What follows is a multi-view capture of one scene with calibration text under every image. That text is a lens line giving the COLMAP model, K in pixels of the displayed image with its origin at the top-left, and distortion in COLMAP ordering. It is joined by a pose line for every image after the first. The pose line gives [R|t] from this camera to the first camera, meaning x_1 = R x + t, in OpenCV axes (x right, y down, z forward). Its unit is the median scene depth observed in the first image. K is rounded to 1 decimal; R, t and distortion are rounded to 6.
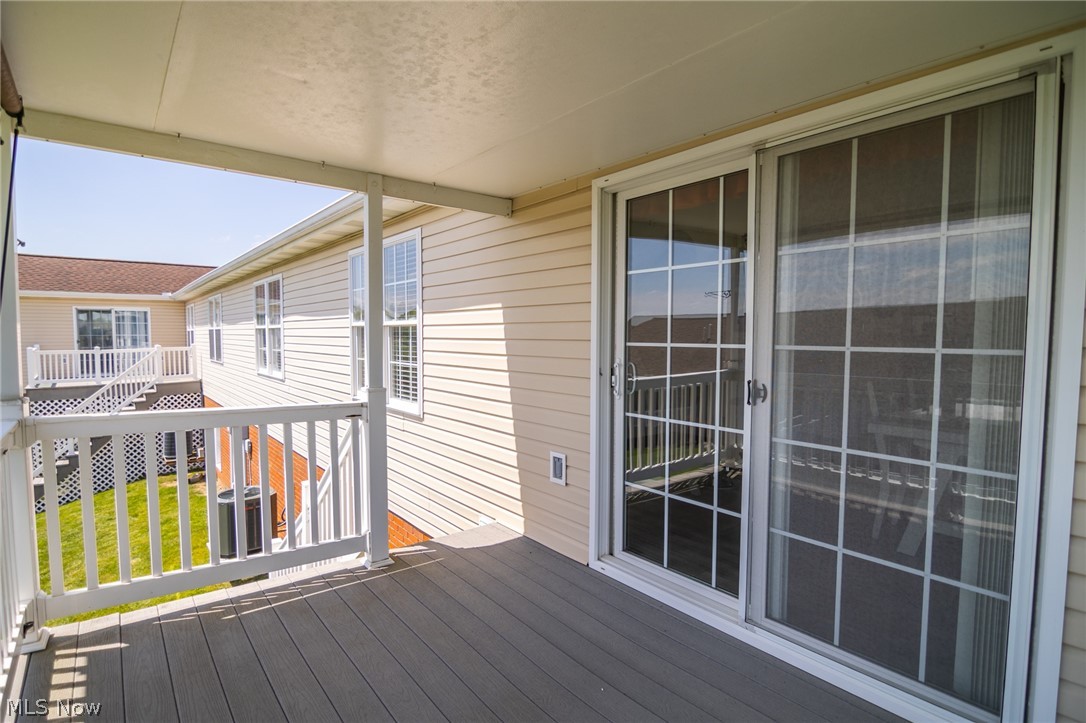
lens RADIAL K [[558.9, 0, 542.6], [0, 558.9, 352.8], [0, 0, 1]] dist [0.023266, -0.019426]
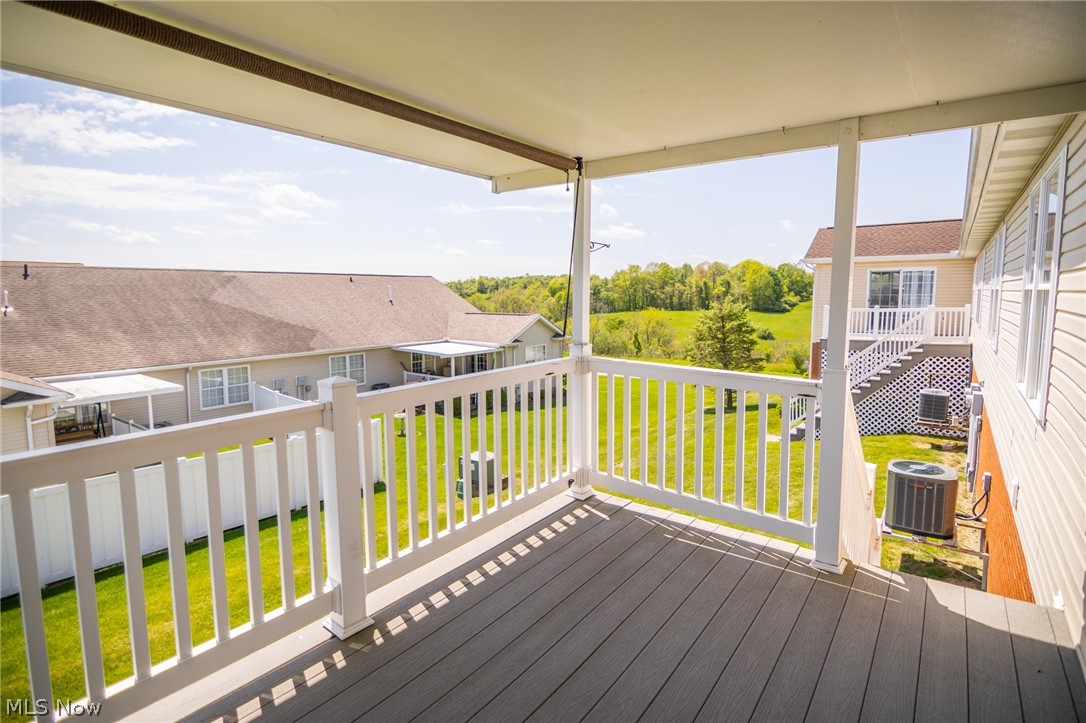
lens RADIAL K [[558.9, 0, 542.6], [0, 558.9, 352.8], [0, 0, 1]] dist [0.023266, -0.019426]
pose [[0.250964, 0.104117, -0.962381, 0.112740], [-0.028212, 0.994563, 0.100242, -0.010822], [0.967585, 0.001994, 0.252537, 0.089379]]
